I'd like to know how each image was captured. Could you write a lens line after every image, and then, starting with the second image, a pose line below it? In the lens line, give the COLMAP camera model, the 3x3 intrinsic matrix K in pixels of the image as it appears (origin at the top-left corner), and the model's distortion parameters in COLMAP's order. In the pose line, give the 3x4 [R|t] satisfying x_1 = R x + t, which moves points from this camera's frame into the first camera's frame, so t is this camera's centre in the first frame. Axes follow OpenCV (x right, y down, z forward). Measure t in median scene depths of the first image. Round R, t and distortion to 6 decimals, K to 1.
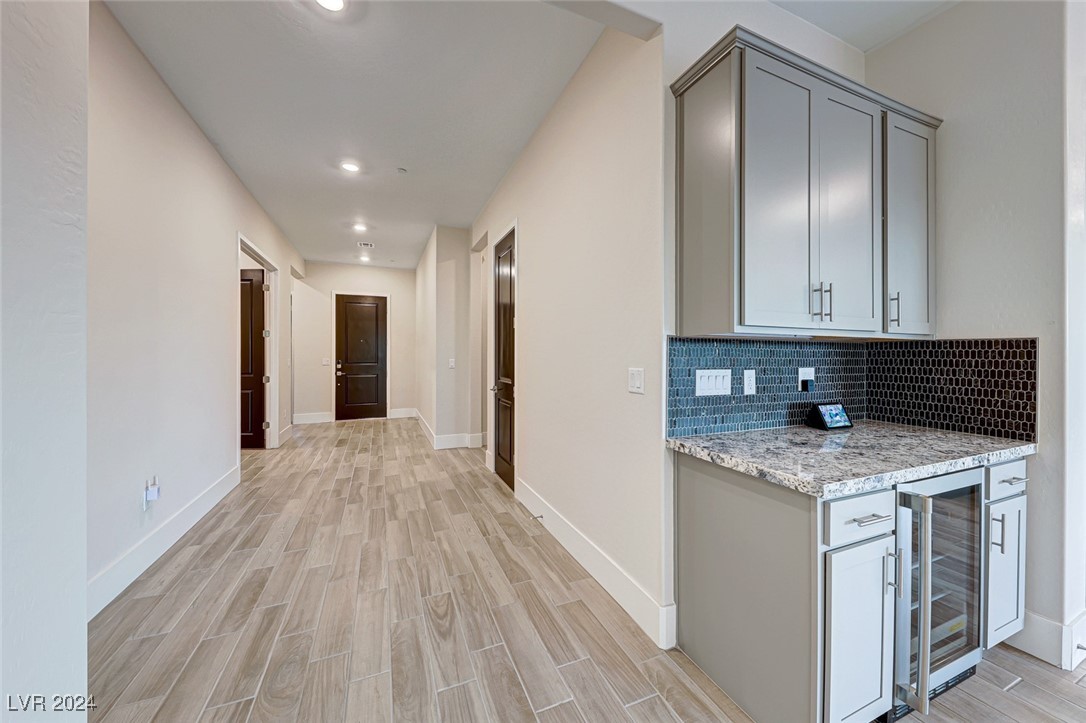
lens RADIAL K [[406.3, 0, 539.8], [0, 406.3, 354.1], [0, 0, 1]] dist [0.000594, -0.000101]
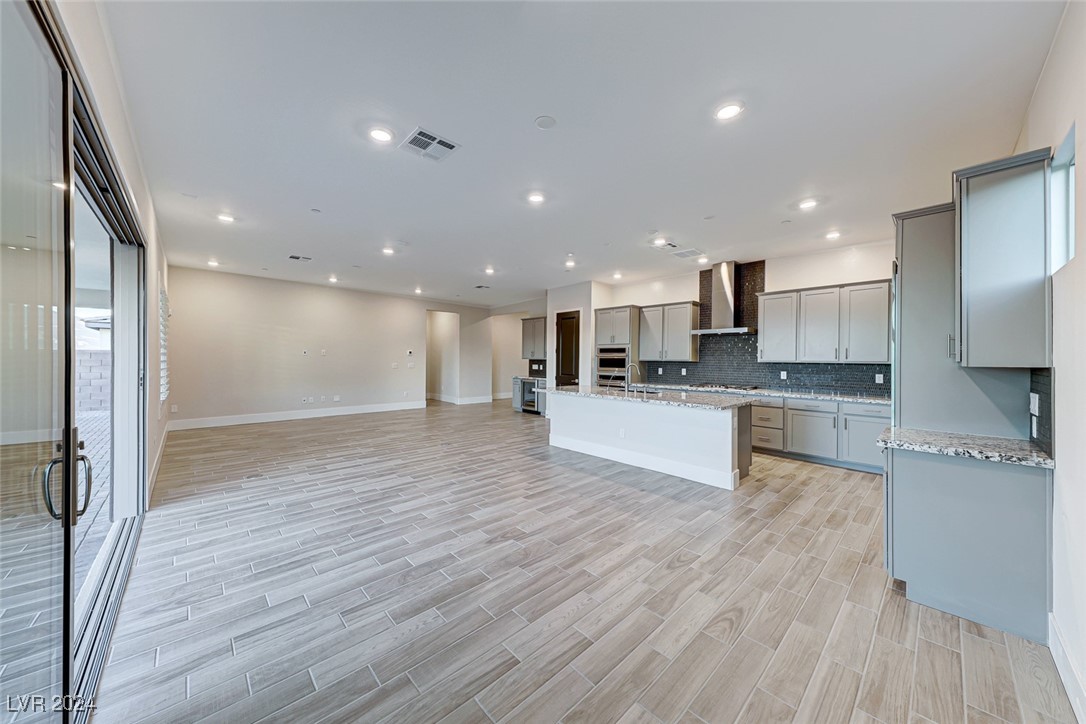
lens RADIAL K [[374.3, 0, 537.9], [0, 374.3, 358.0], [0, 0, 1]] dist [0.006601, -0.003662]
pose [[0.354635, -0.003207, -0.934999, 5.238805], [-0.003672, 0.999982, -0.004823, -0.034701], [0.934997, 0.005143, 0.354617, -0.841658]]
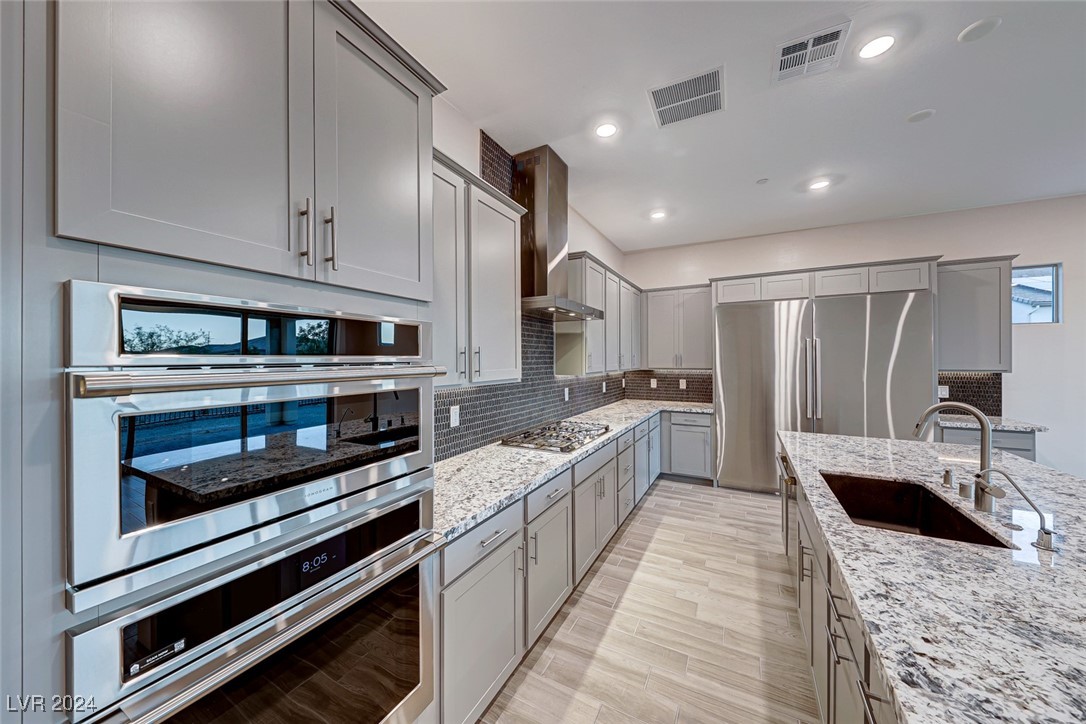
lens RADIAL K [[374.3, 0, 544.1], [0, 374.3, 359.3], [0, 0, 1]] dist [0.006601, -0.003662]
pose [[0.767152, -0.006415, 0.641433, 1.845252], [0.004183, 0.999979, 0.004997, -0.102233], [-0.641452, -0.001151, 0.767163, 0.702629]]
